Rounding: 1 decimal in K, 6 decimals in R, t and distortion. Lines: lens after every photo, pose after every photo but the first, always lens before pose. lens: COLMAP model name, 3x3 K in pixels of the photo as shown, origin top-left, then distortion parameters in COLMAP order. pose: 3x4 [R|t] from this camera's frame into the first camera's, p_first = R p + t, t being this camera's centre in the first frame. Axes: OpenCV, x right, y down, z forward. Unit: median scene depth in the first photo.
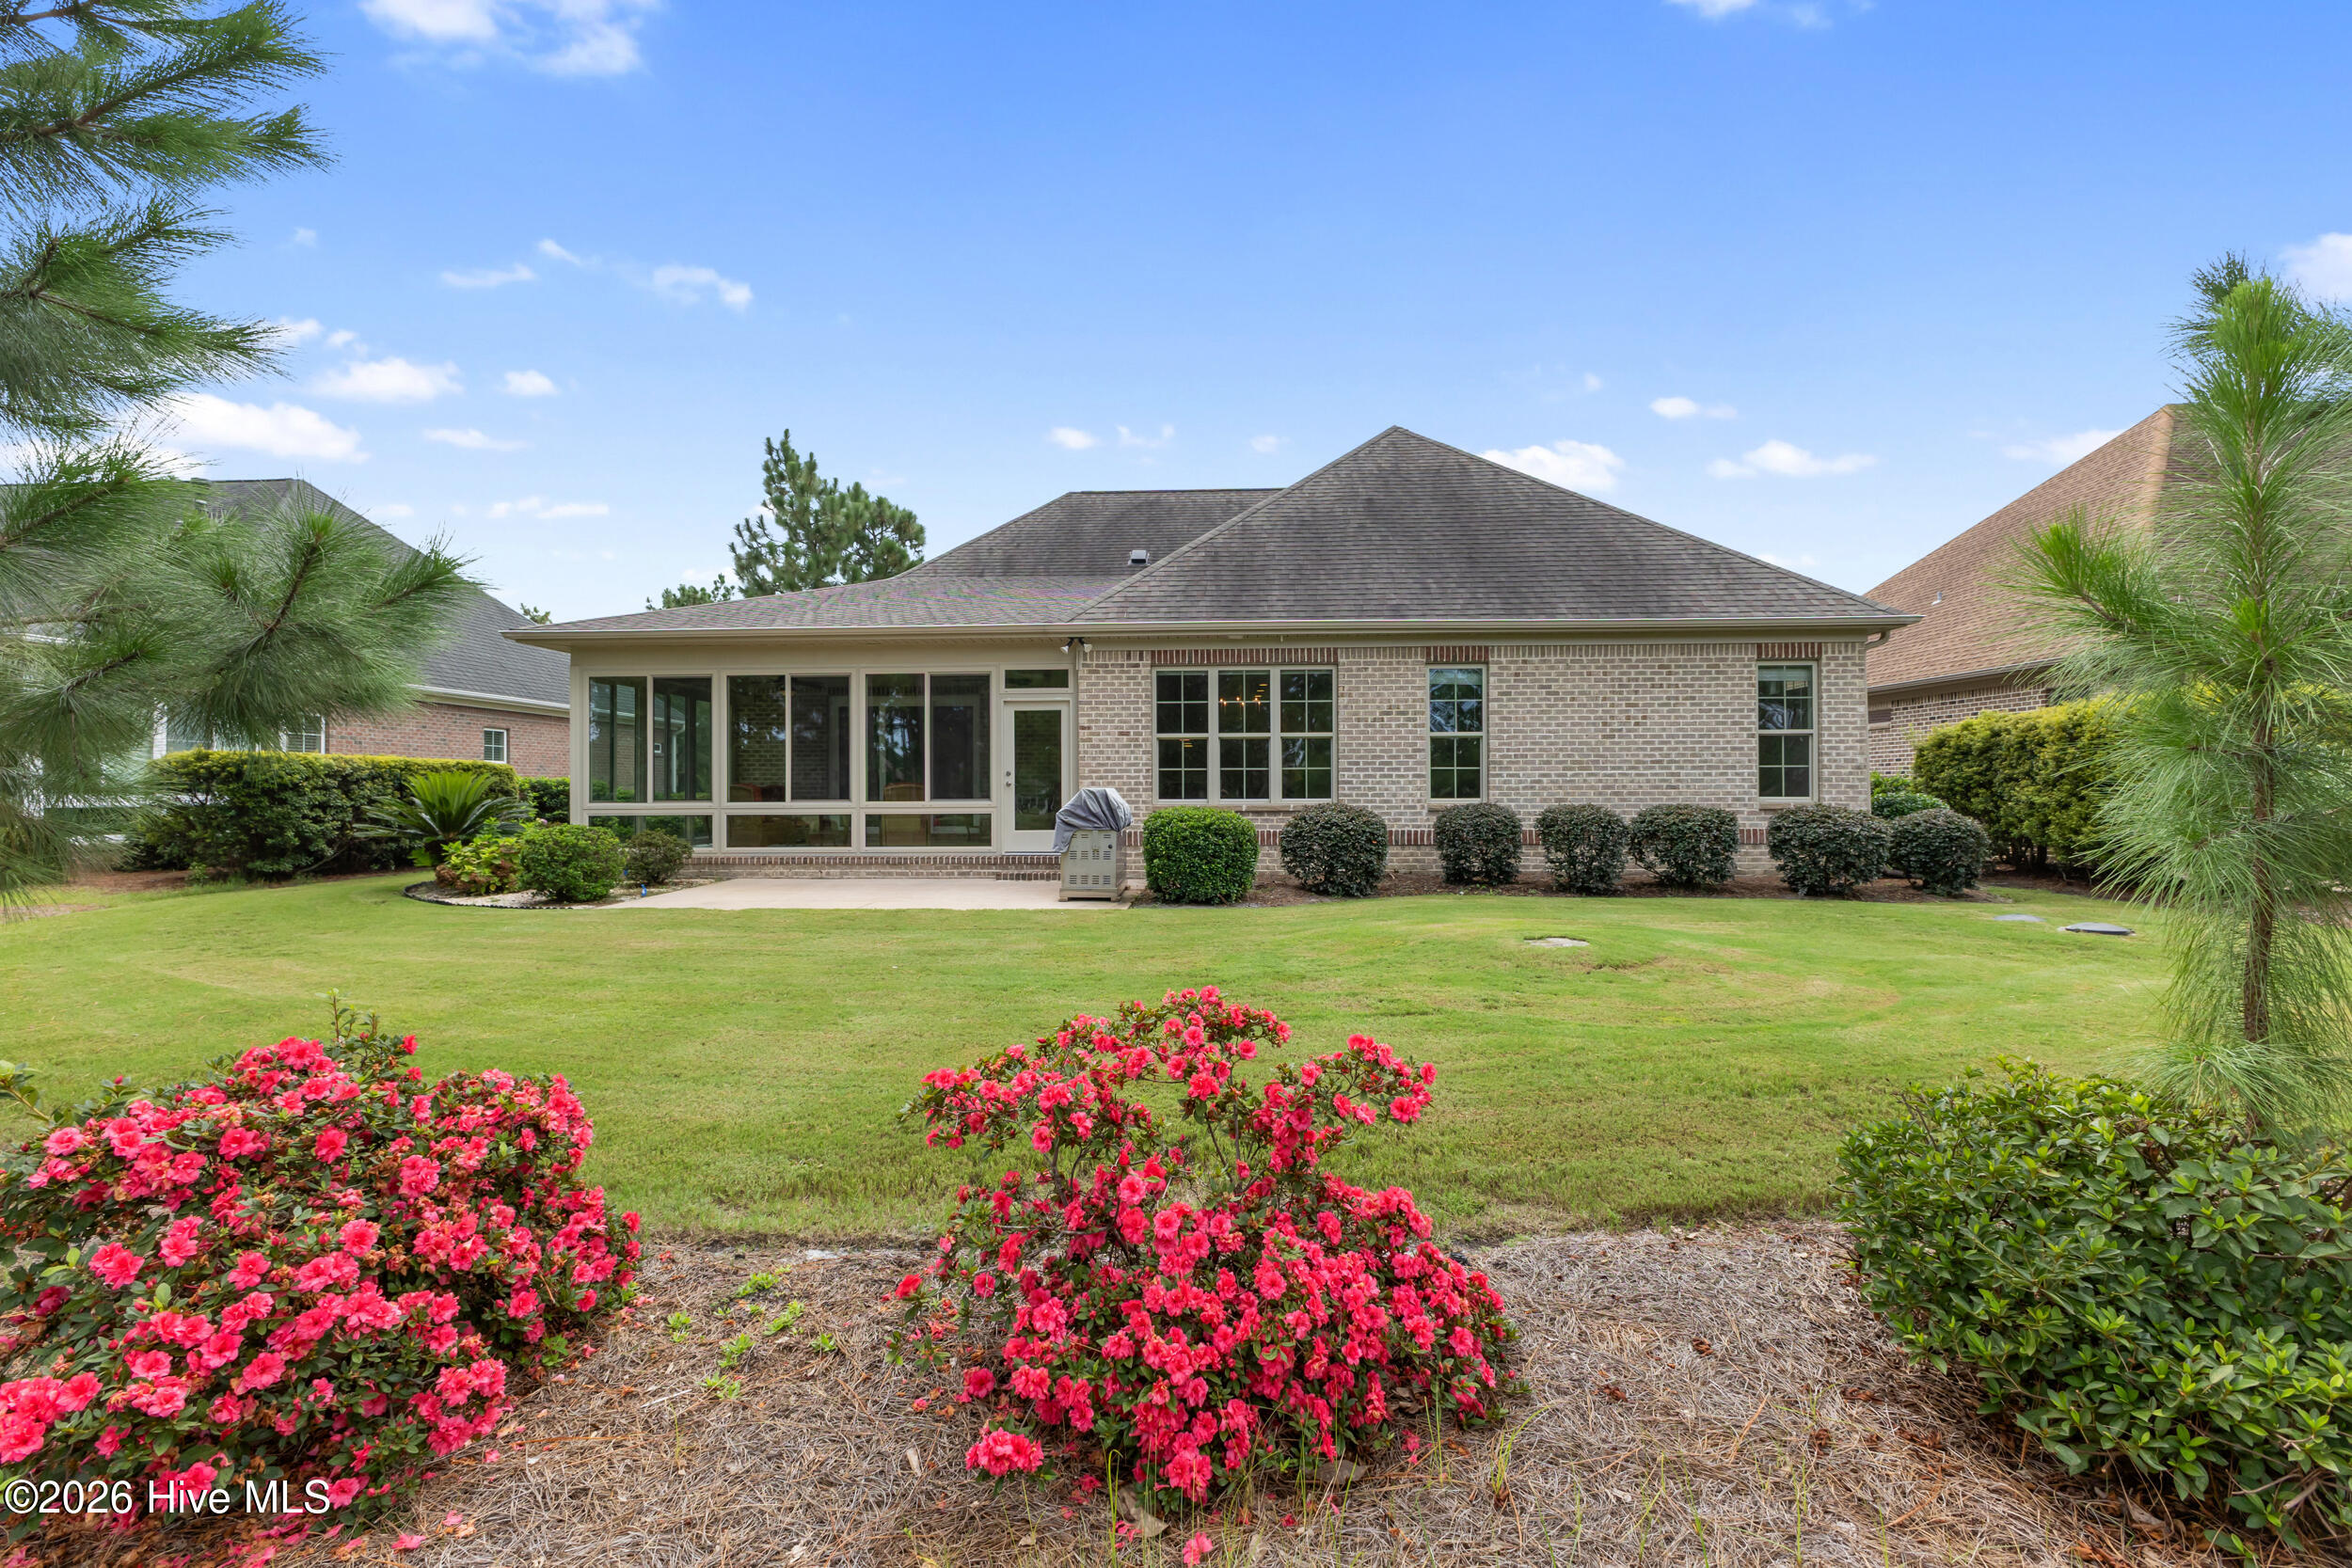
lens RADIAL K [[1017.7, 0, 1179.6], [0, 1017.7, 772.8], [0, 0, 1]] dist [0.010529, -0.000338]
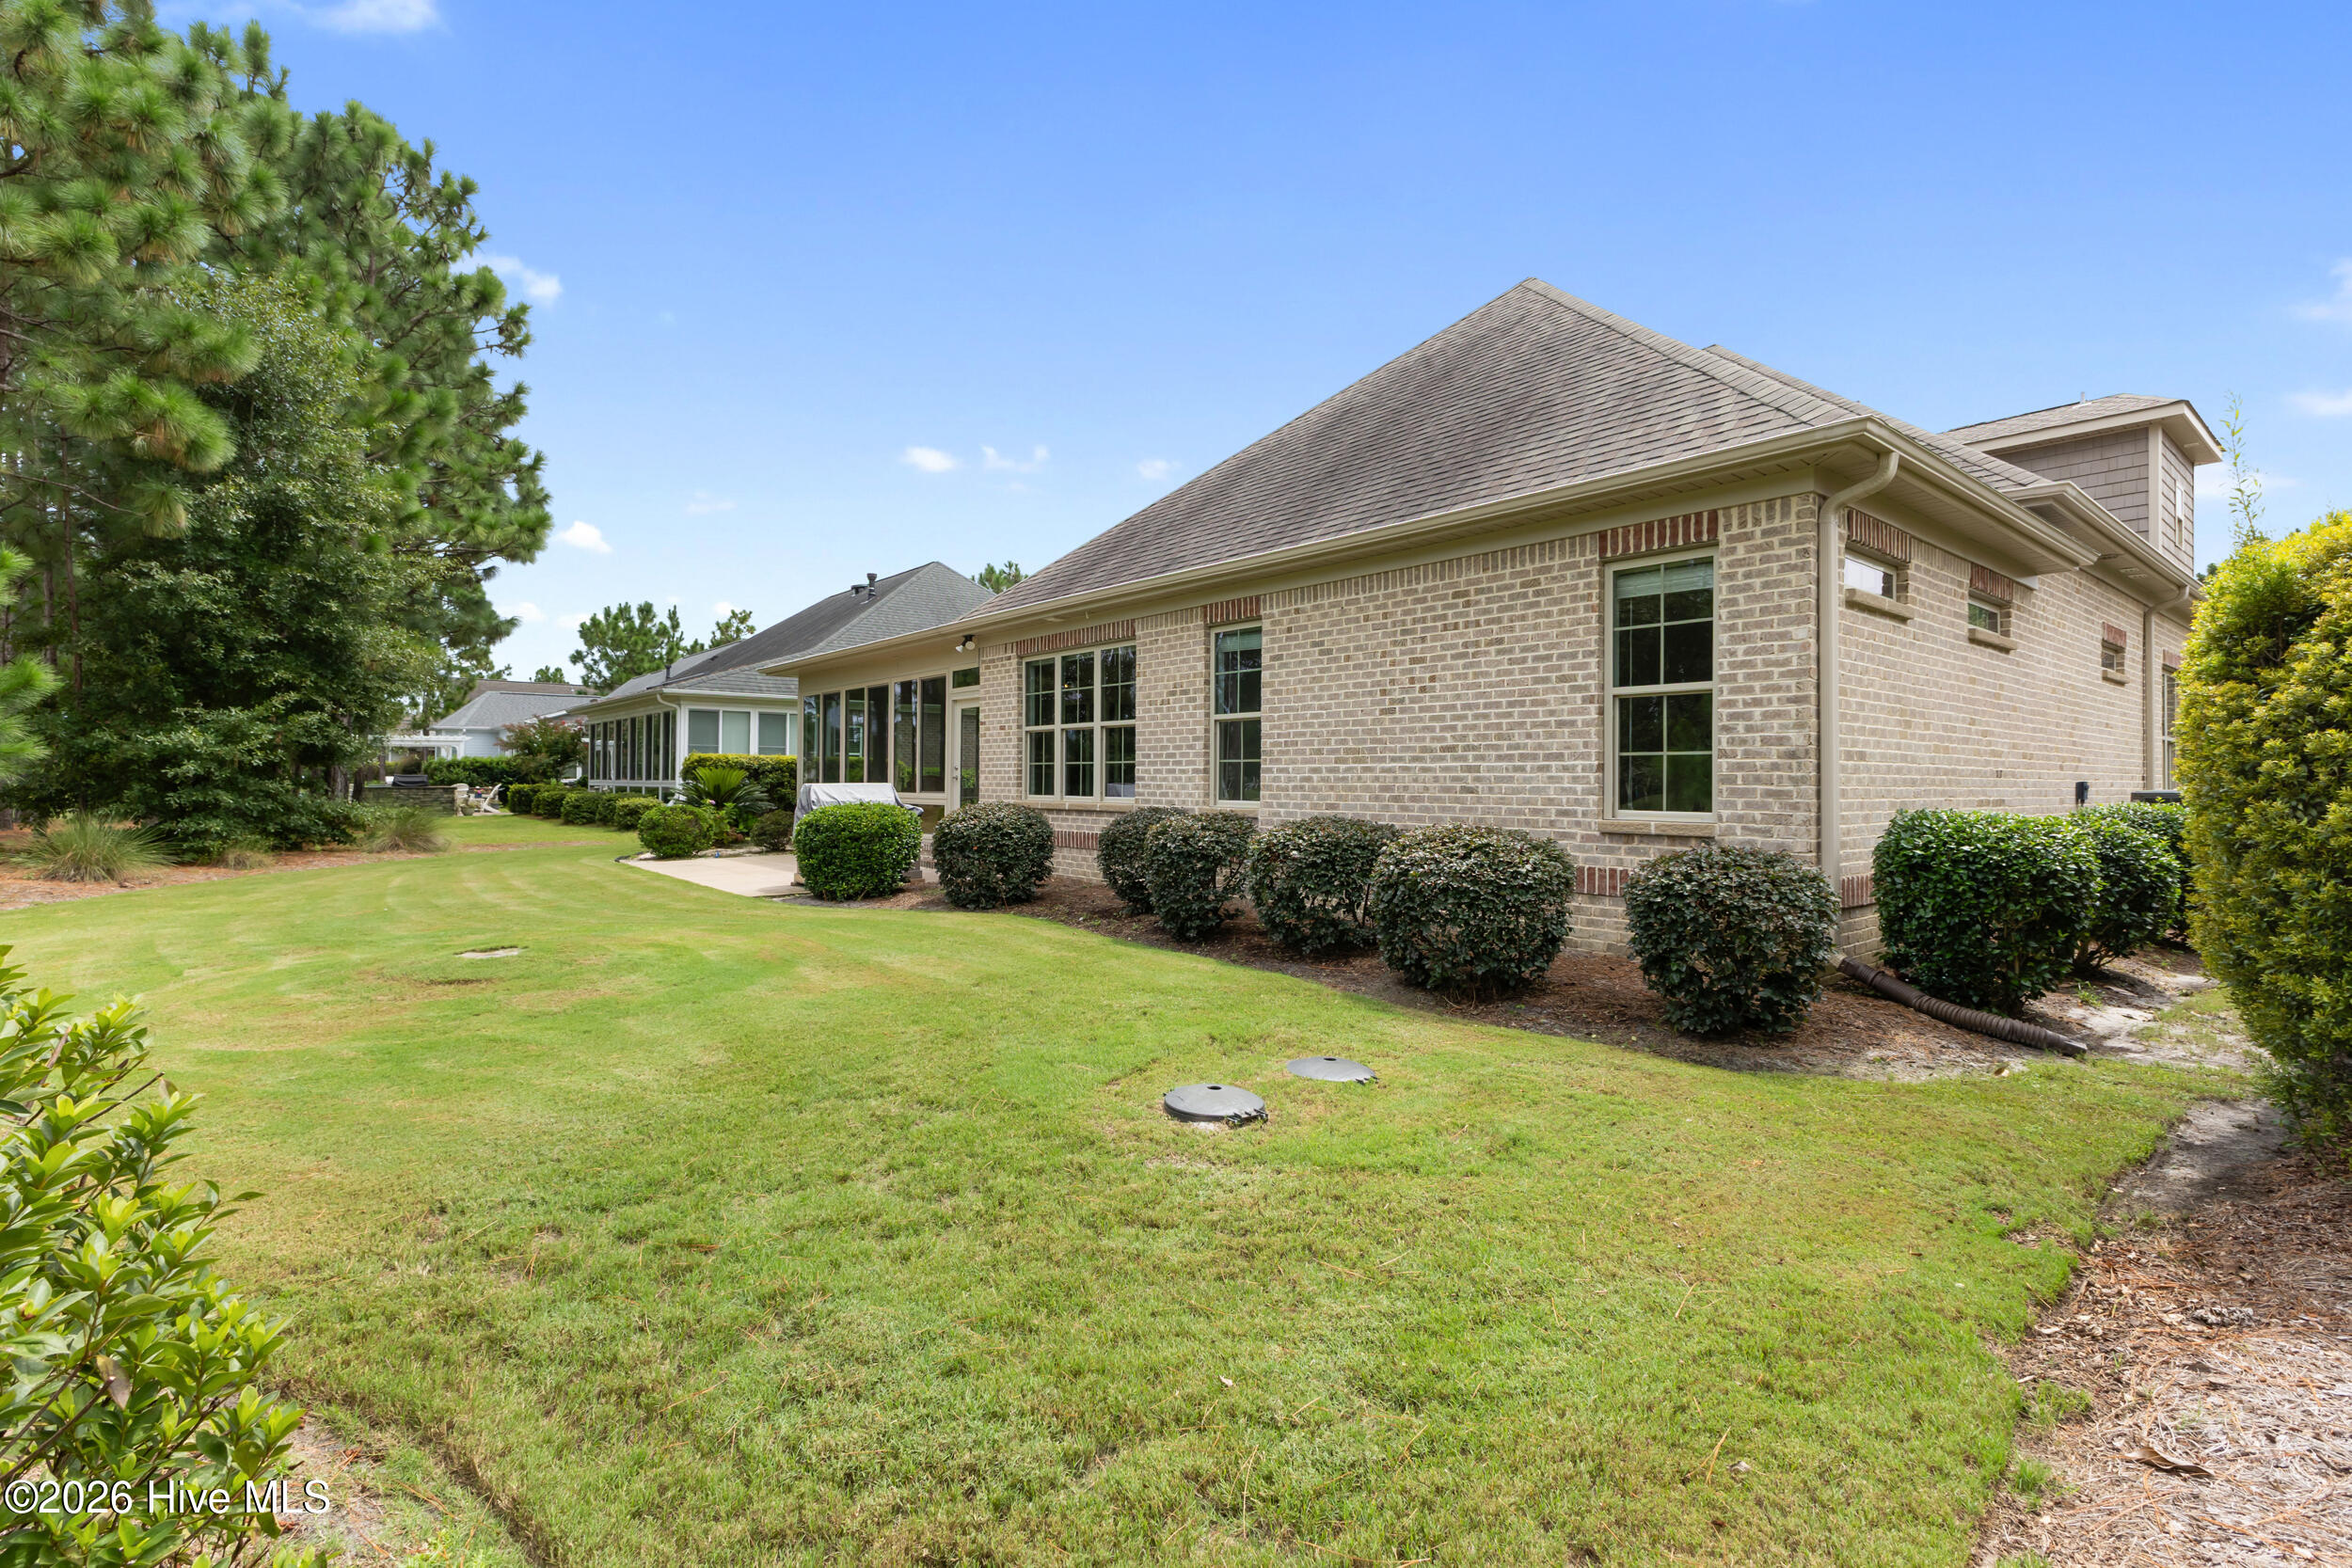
lens RADIAL K [[1017.7, 0, 1189.9], [0, 1017.7, 773.4], [0, 0, 1]] dist [0.010529, -0.000338]
pose [[0.699467, 0.003307, -0.714657, 0.774808], [-0.002243, 0.999995, 0.002432, 0.002918], [0.714662, -0.000098, 0.699470, 0.438063]]
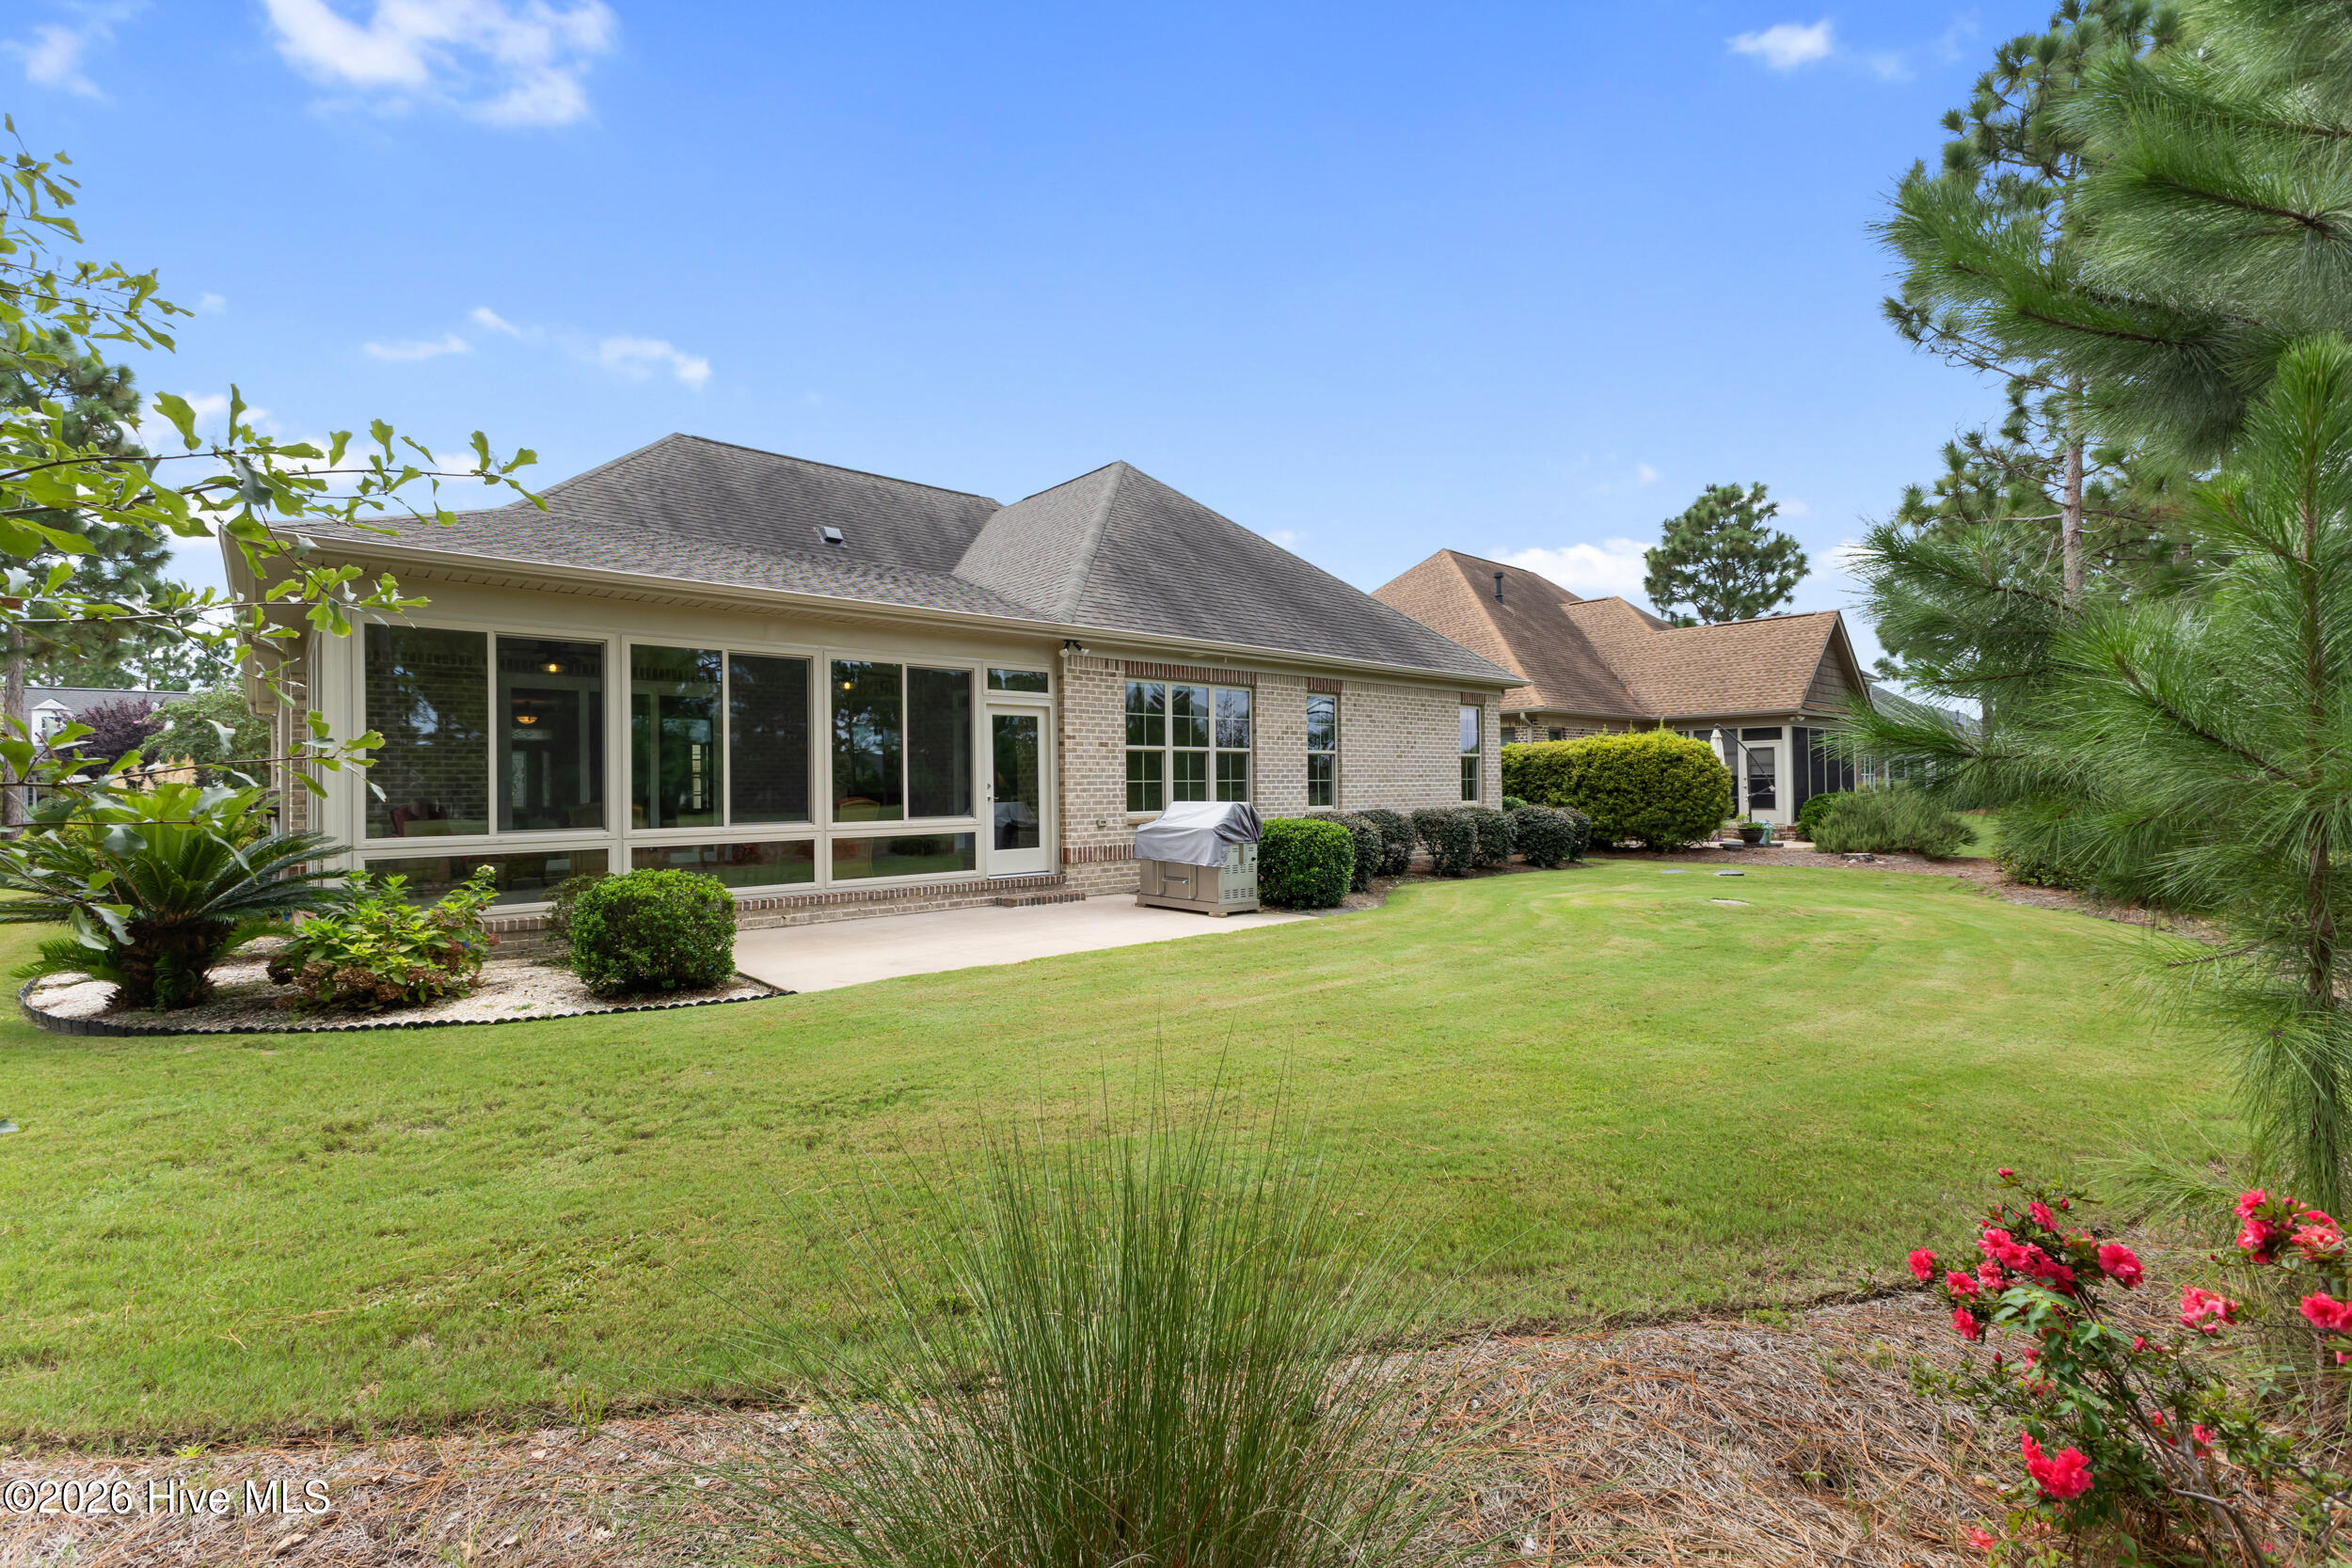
lens RADIAL K [[1017.7, 0, 1178.7], [0, 1017.7, 781.5], [0, 0, 1]] dist [0.010529, -0.000338]
pose [[0.707166, 0.000314, 0.707047, -0.683232], [0.000180, 1.000000, -0.000625, -0.002583], [-0.707047, 0.000569, 0.707166, 0.266975]]
